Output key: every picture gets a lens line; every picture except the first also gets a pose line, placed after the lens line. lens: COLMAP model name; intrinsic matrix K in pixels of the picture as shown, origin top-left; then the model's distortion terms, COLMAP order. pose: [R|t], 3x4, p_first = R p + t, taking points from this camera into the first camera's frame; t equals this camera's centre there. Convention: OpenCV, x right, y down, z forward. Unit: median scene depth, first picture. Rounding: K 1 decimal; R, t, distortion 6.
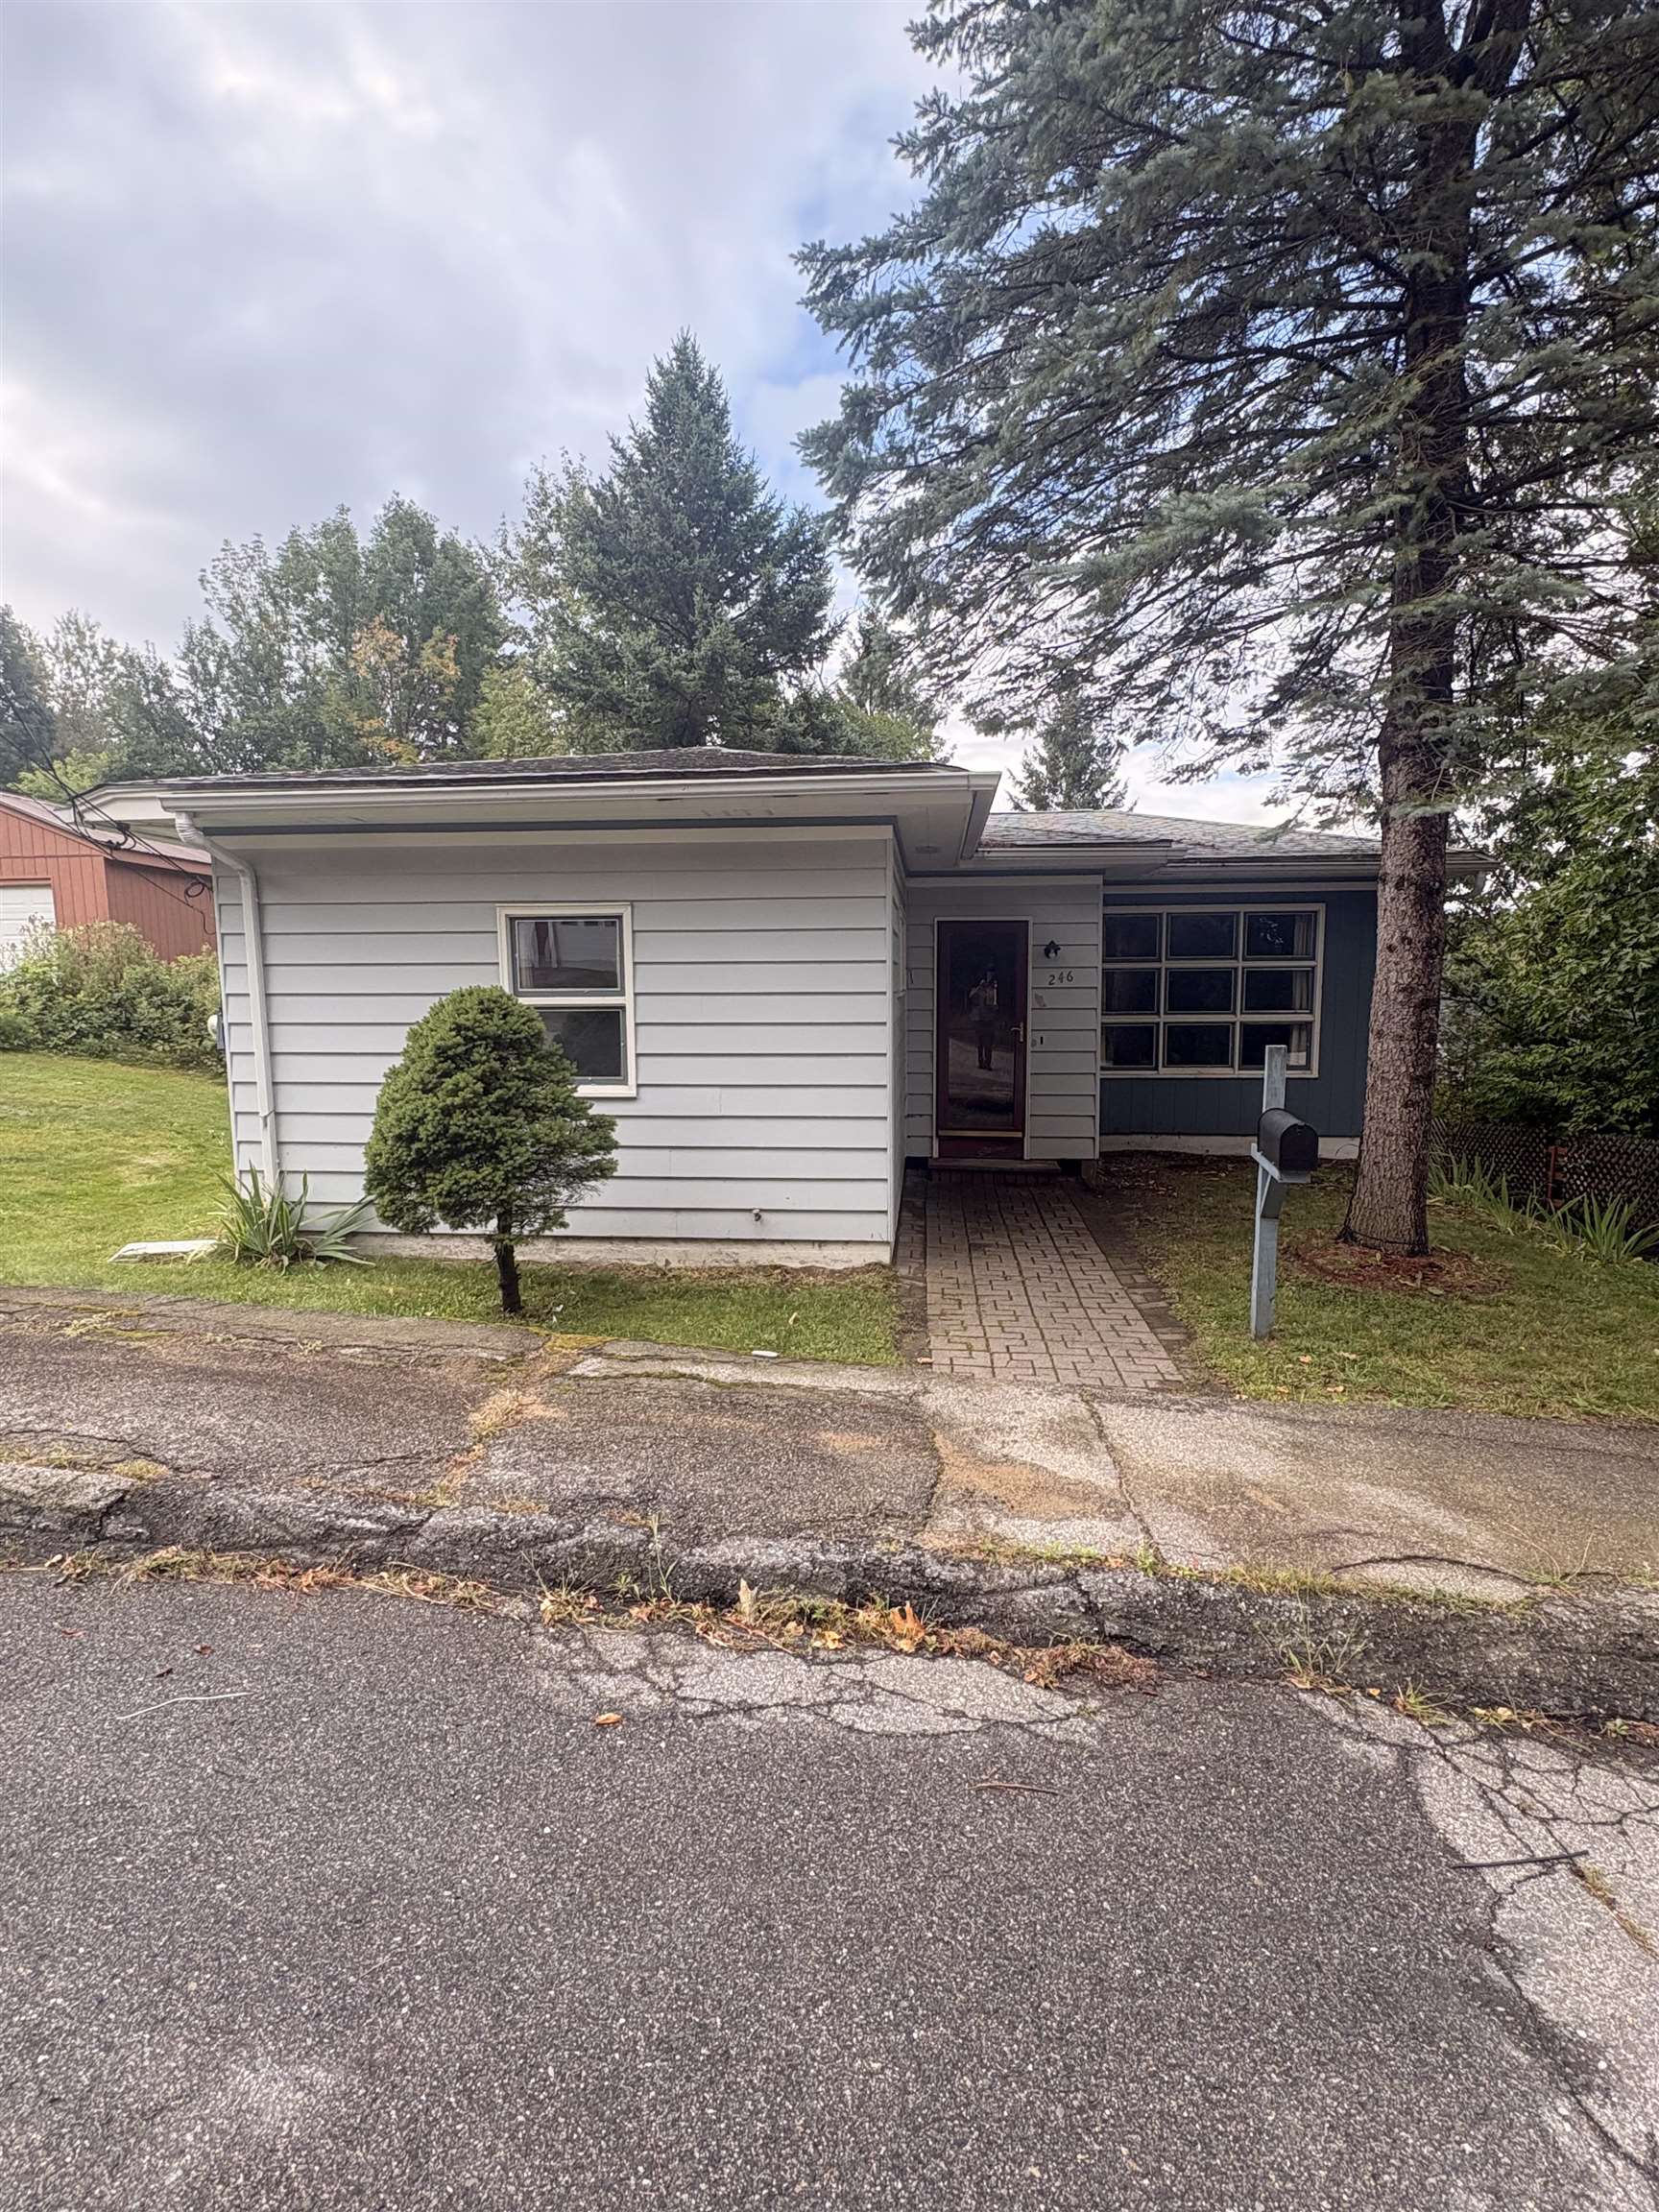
lens RADIAL K [[1044.4, 0, 825.6], [0, 1044.4, 1111.3], [0, 0, 1]] dist [-0.003922, -0.000111]
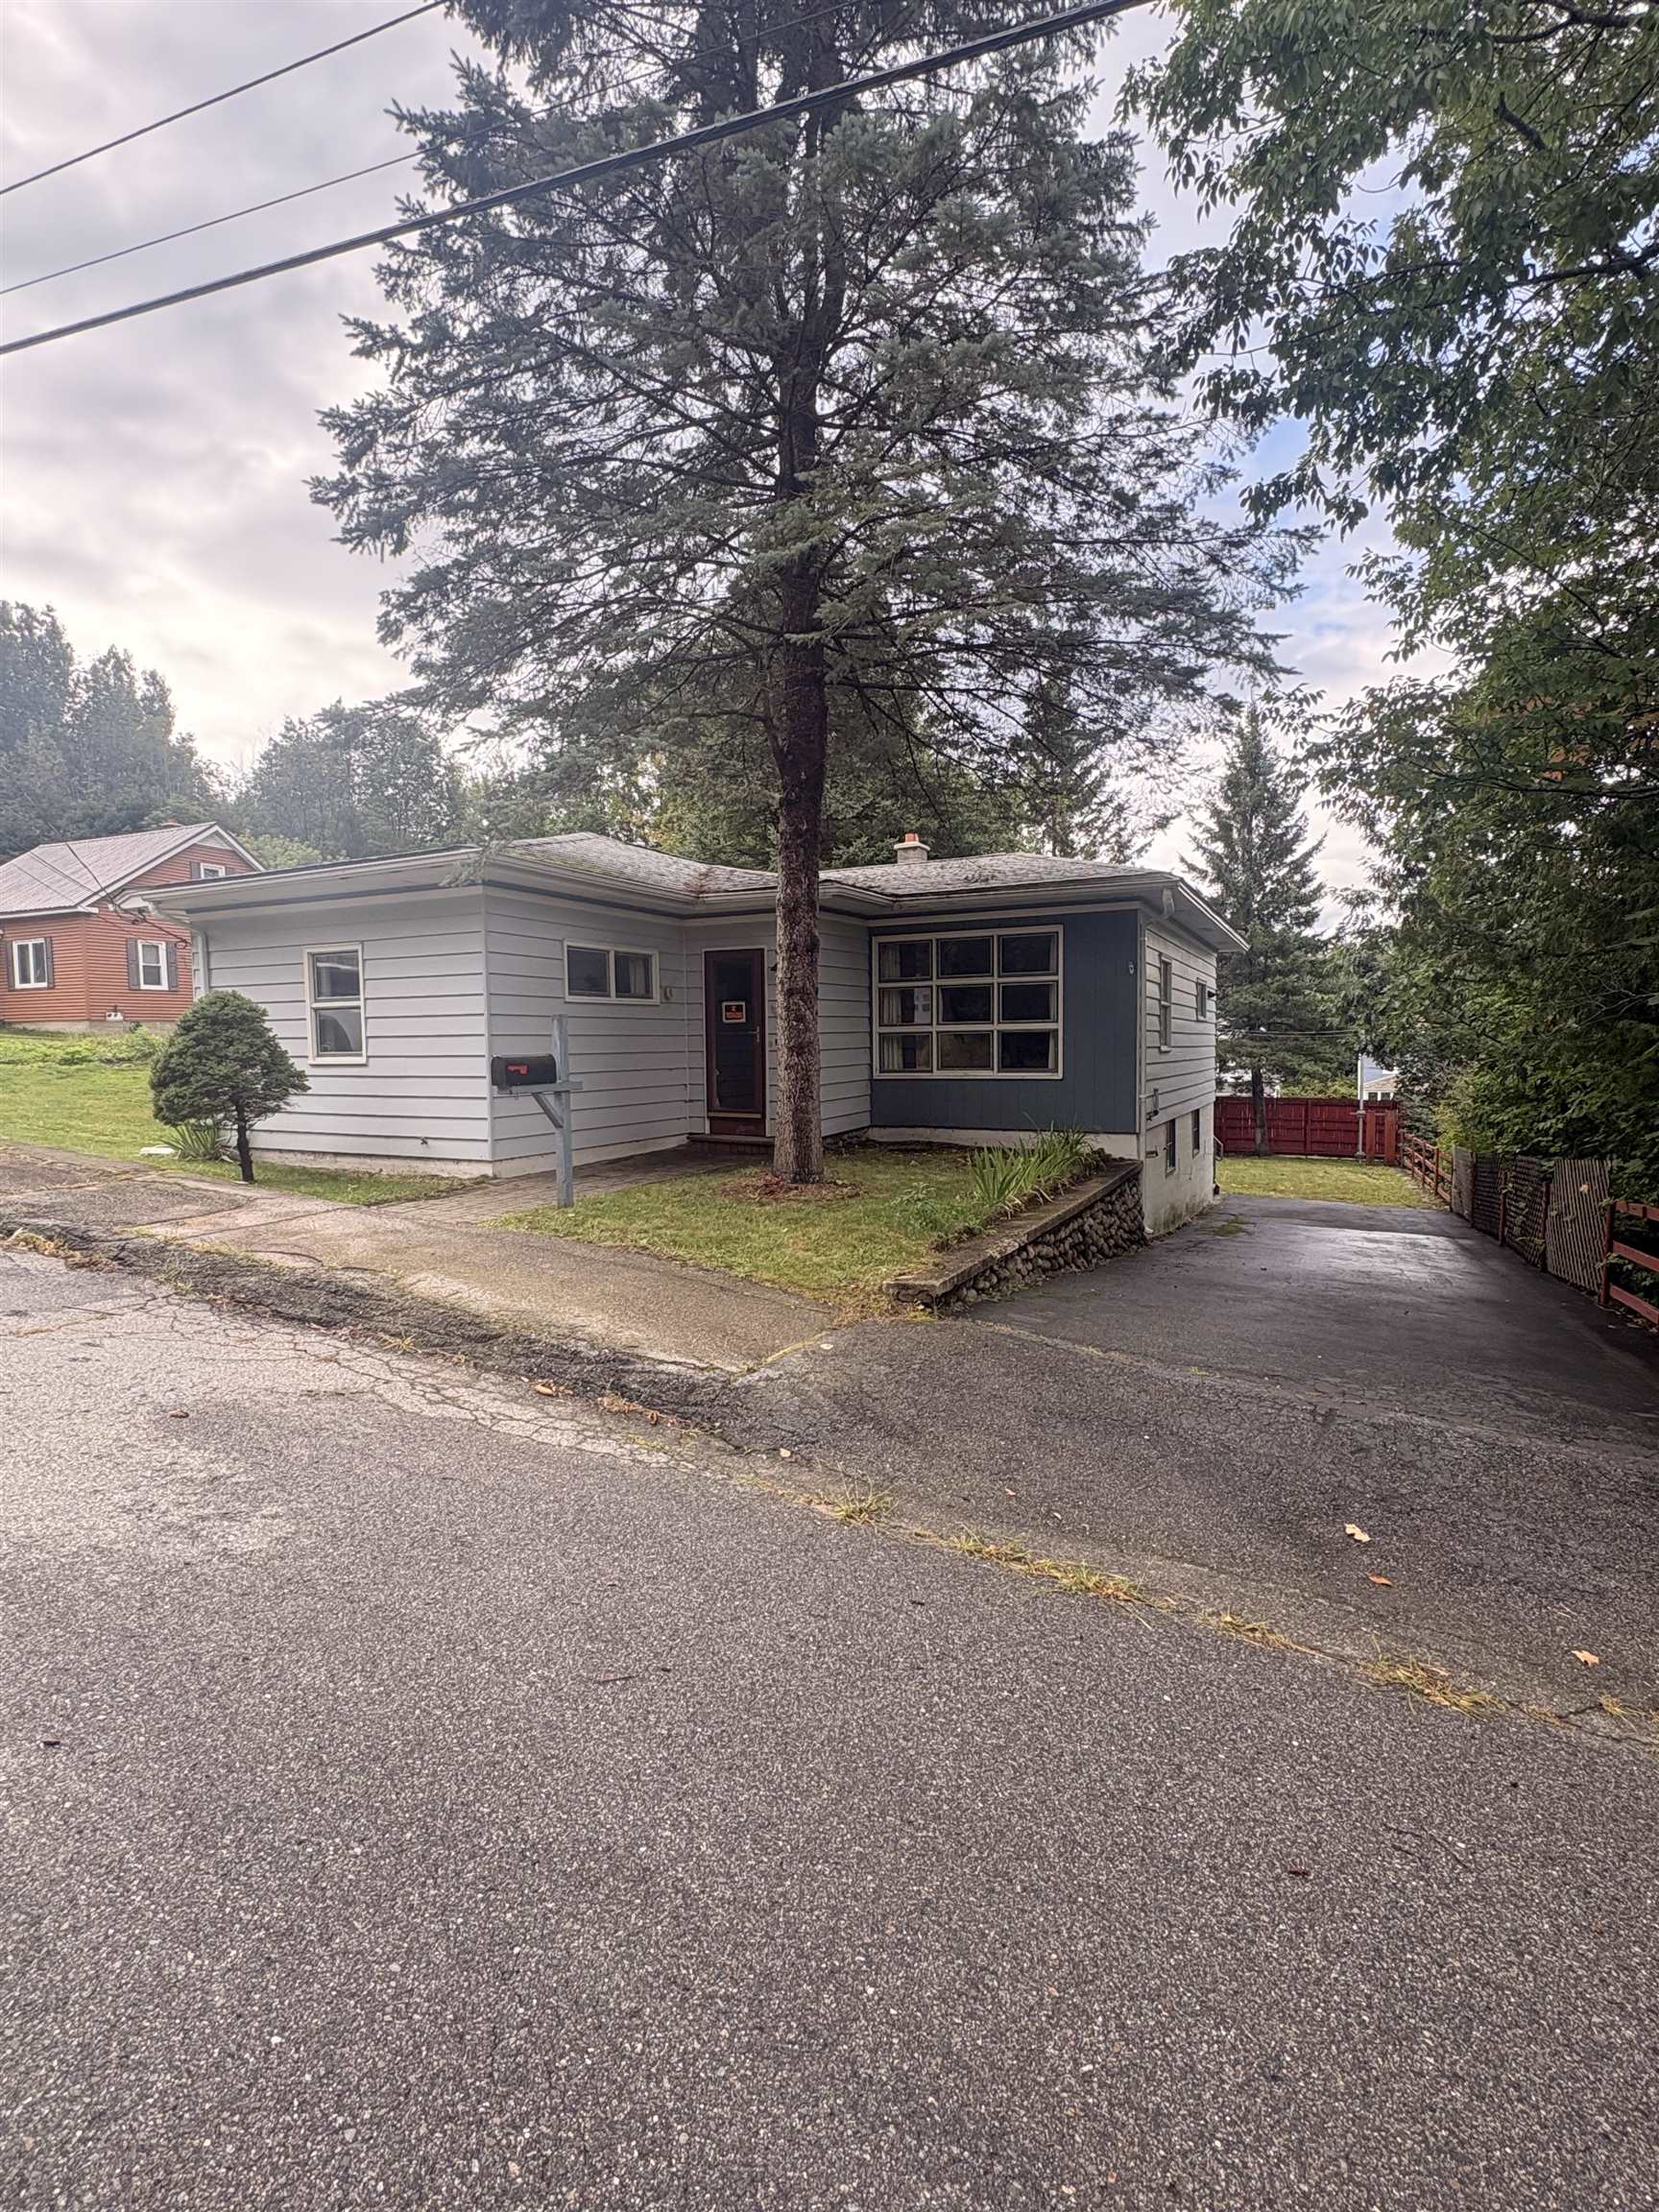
lens RADIAL K [[1044.4, 0, 839.3], [0, 1044.4, 1104.4], [0, 0, 1]] dist [-0.003922, -0.000111]
pose [[0.931859, 0.015514, -0.362489, 0.733079], [-0.038264, 0.997716, -0.055665, 0.074917], [0.360797, 0.065743, 0.930324, -0.145162]]
